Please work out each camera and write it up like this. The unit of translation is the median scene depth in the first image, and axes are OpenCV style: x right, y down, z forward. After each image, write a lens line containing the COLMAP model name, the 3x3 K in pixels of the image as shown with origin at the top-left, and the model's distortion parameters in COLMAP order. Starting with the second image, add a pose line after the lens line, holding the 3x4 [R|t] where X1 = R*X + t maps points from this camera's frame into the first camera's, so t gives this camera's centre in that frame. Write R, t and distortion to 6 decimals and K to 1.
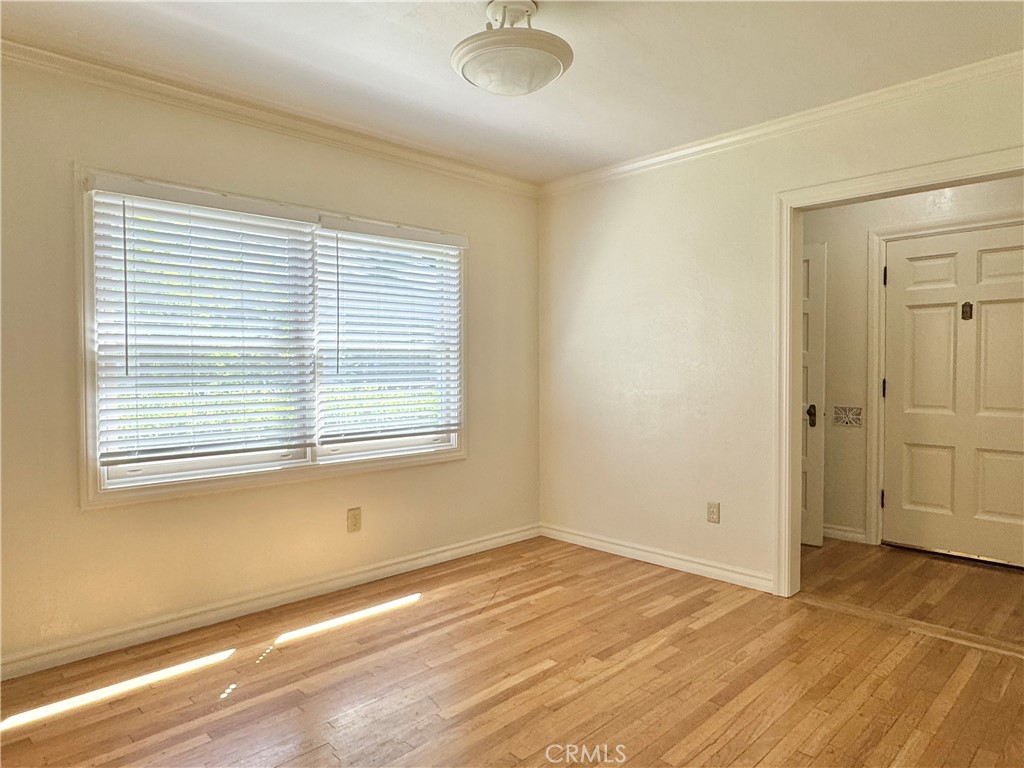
lens RADIAL K [[629.4, 0, 517.8], [0, 629.4, 382.4], [0, 0, 1]] dist [0.001641, 0.002161]
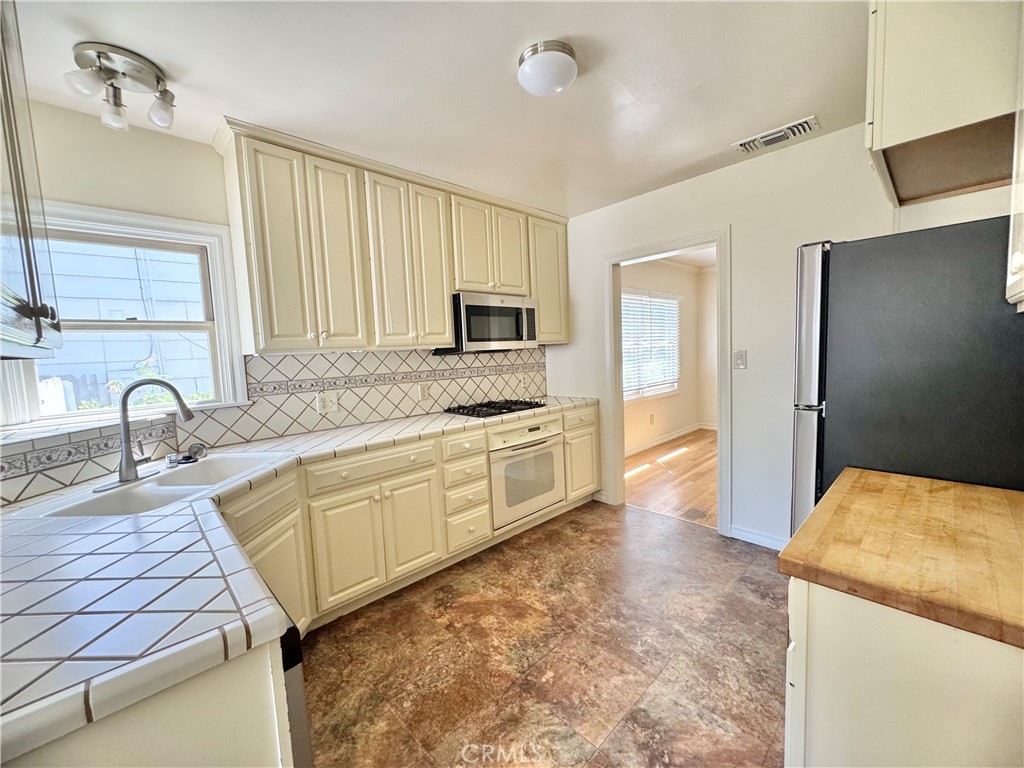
lens RADIAL K [[408.5, 0, 512.7], [0, 408.5, 384.5], [0, 0, 1]] dist [0.000717, 0.000016]
pose [[0.999087, -0.042628, -0.002889, -0.898089], [0.042720, 0.997797, 0.050755, -0.015223], [0.000719, -0.050832, 0.998707, -0.612338]]
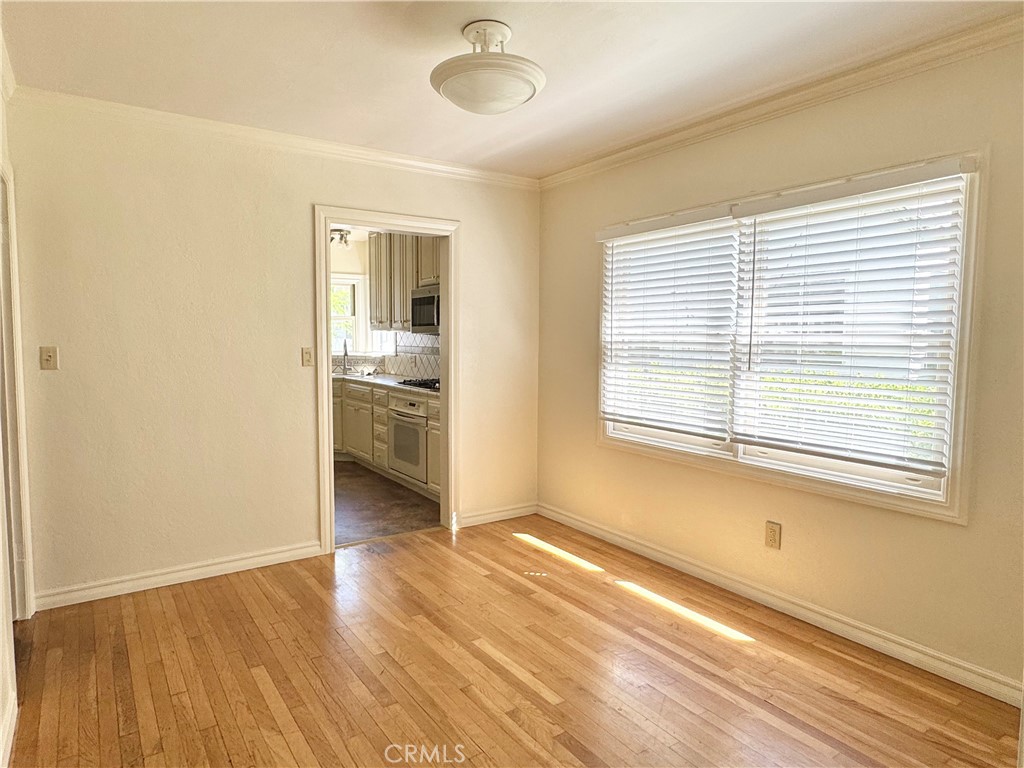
lens RADIAL K [[629.4, 0, 518.6], [0, 629.4, 384.0], [0, 0, 1]] dist [0.001641, 0.002161]
pose [[-0.163568, 0.076456, -0.983565, 0.772334], [-0.036043, 0.995864, 0.083406, -0.065868], [0.985873, 0.049093, -0.160135, 0.908411]]
